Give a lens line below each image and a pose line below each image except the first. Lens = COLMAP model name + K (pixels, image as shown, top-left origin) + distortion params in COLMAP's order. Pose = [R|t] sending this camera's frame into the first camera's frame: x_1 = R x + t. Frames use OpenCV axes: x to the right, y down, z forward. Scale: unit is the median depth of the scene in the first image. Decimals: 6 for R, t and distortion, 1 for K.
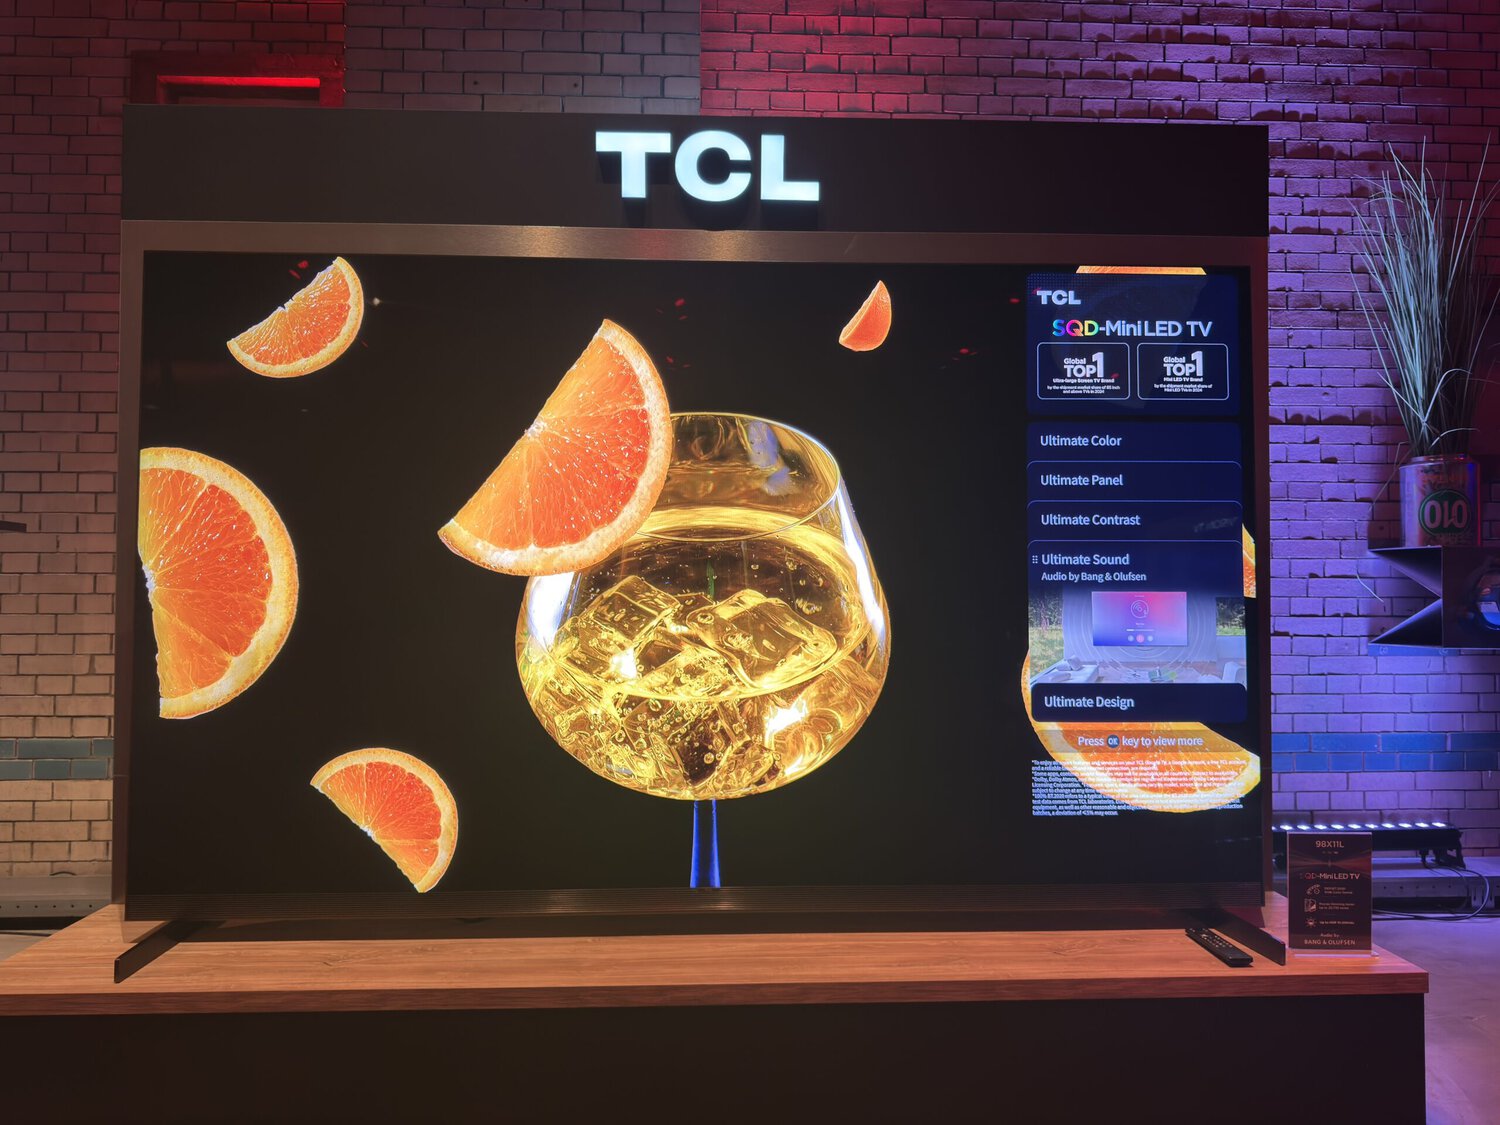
lens RADIAL K [[1050.3, 0, 750.5], [0, 1050.3, 559.5], [0, 0, 1]] dist [0.009753, -0.004297]
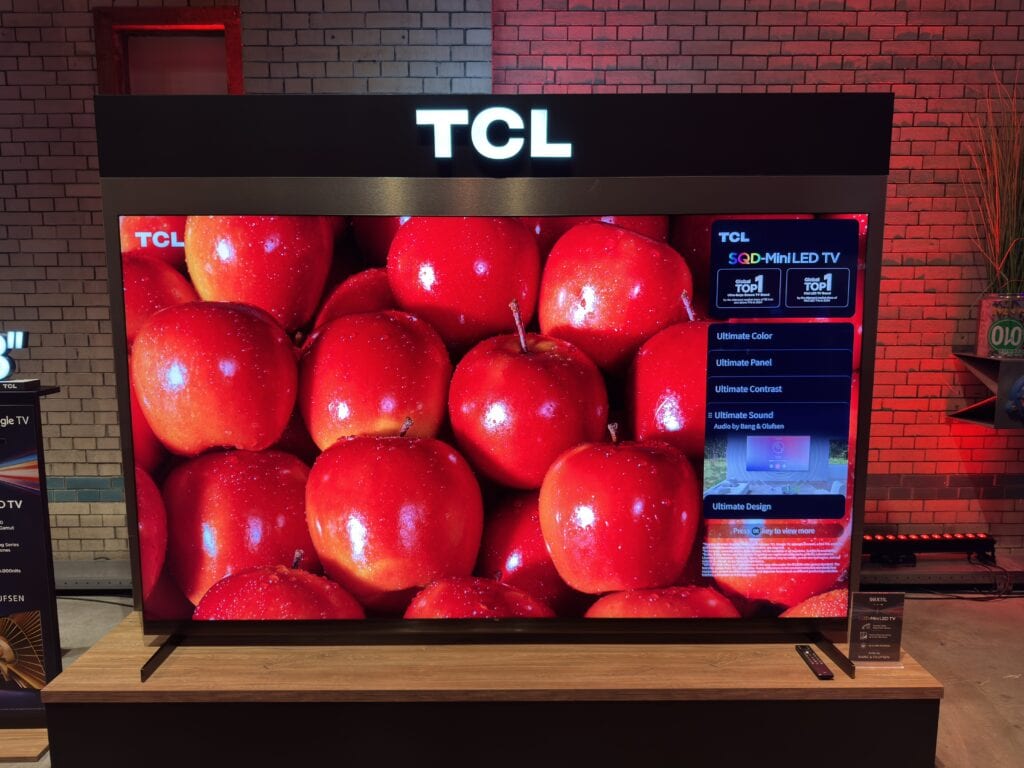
lens RADIAL K [[717.0, 0, 510.8], [0, 717.0, 387.8], [0, 0, 1]] dist [0.009753, -0.004297]
pose [[0.999231, 0.001720, -0.039184, 0.023226], [0.004547, 0.987226, 0.159264, -0.202188], [0.038957, -0.159319, 0.986458, -0.026637]]
